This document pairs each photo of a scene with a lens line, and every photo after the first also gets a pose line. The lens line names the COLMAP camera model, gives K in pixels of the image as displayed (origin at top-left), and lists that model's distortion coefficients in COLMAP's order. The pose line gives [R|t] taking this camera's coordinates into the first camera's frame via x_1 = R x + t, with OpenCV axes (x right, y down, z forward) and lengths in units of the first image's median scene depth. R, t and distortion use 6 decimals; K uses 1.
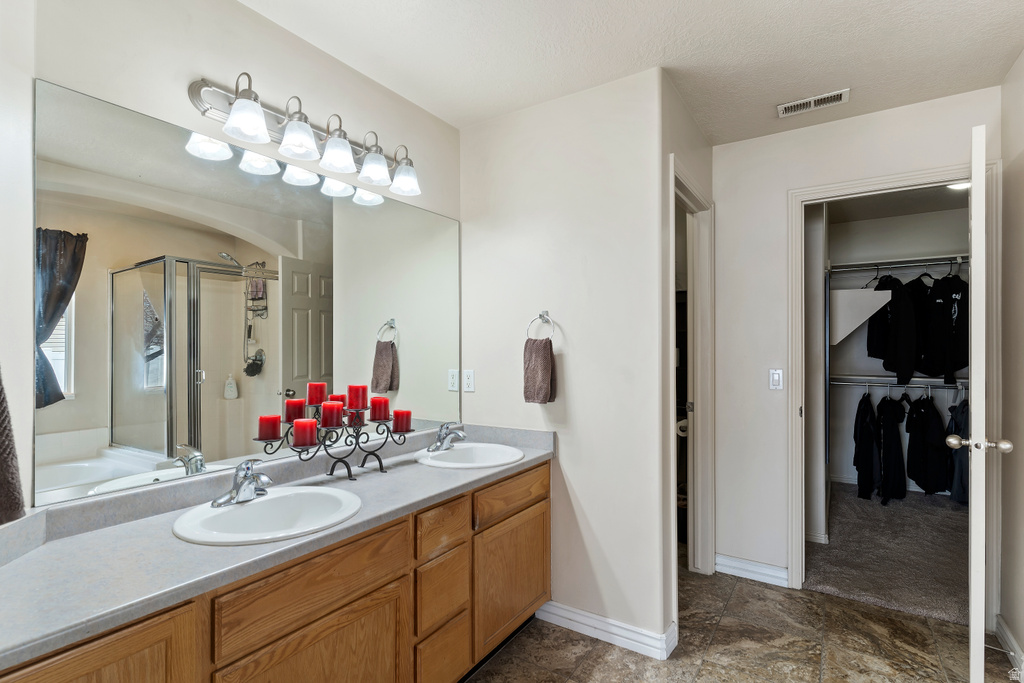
lens RADIAL K [[491.8, 0, 512.0], [0, 491.8, 341.5], [0, 0, 1]] dist [-0.001739, -0.000399]
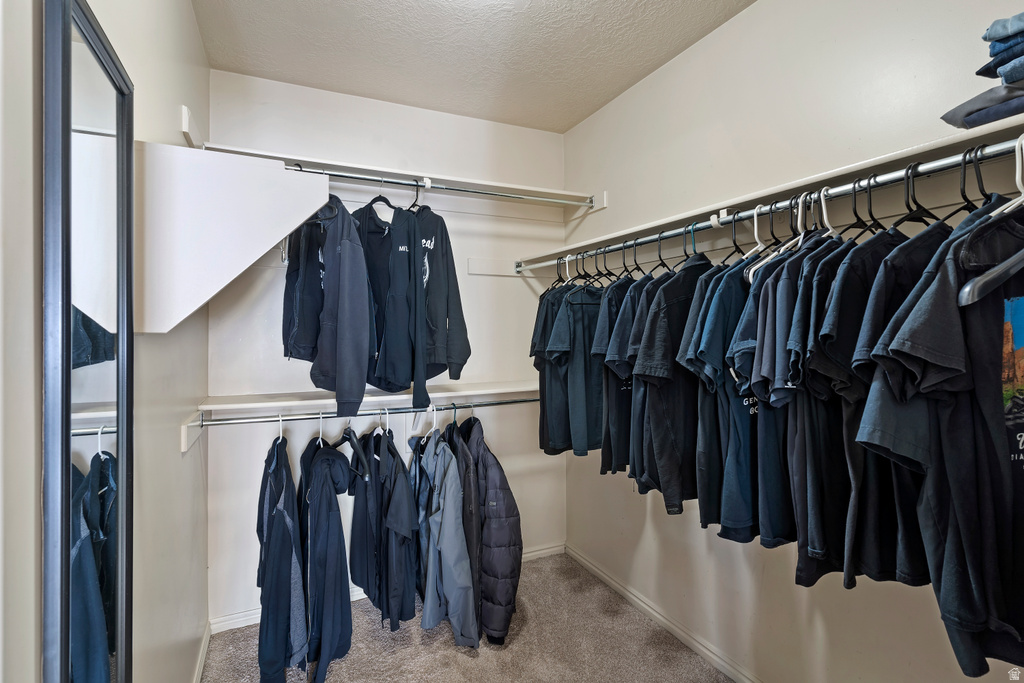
lens RADIAL K [[491.4, 0, 512.2], [0, 491.4, 330.7], [0, 0, 1]] dist [0.002048, 0.000121]
pose [[0.507118, -0.001420, 0.861876, 0.464924], [-0.000529, 0.999998, 0.001959, 0.003233], [-0.861877, -0.001449, 0.507116, 0.617555]]
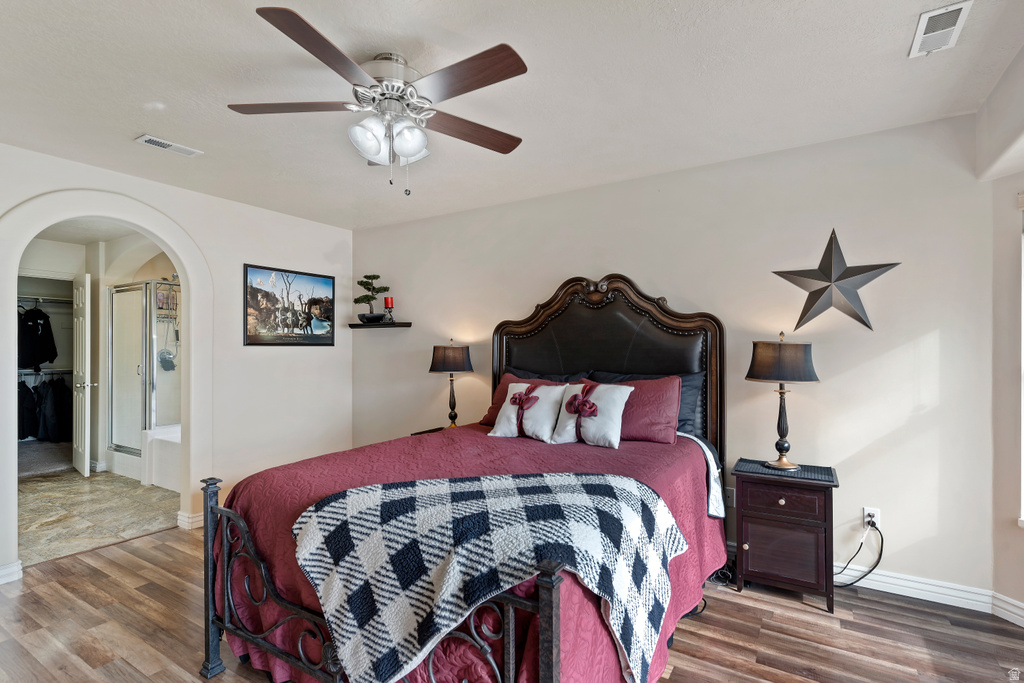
lens RADIAL K [[496.3, 0, 512.0], [0, 496.3, 345.8], [0, 0, 1]] dist [0.031107, -0.000011]
pose [[-0.022372, 0.007349, 0.999723, -0.900019], [-0.004109, 0.999964, -0.007443, -0.000177], [-0.999741, -0.004275, -0.022341, -0.606574]]
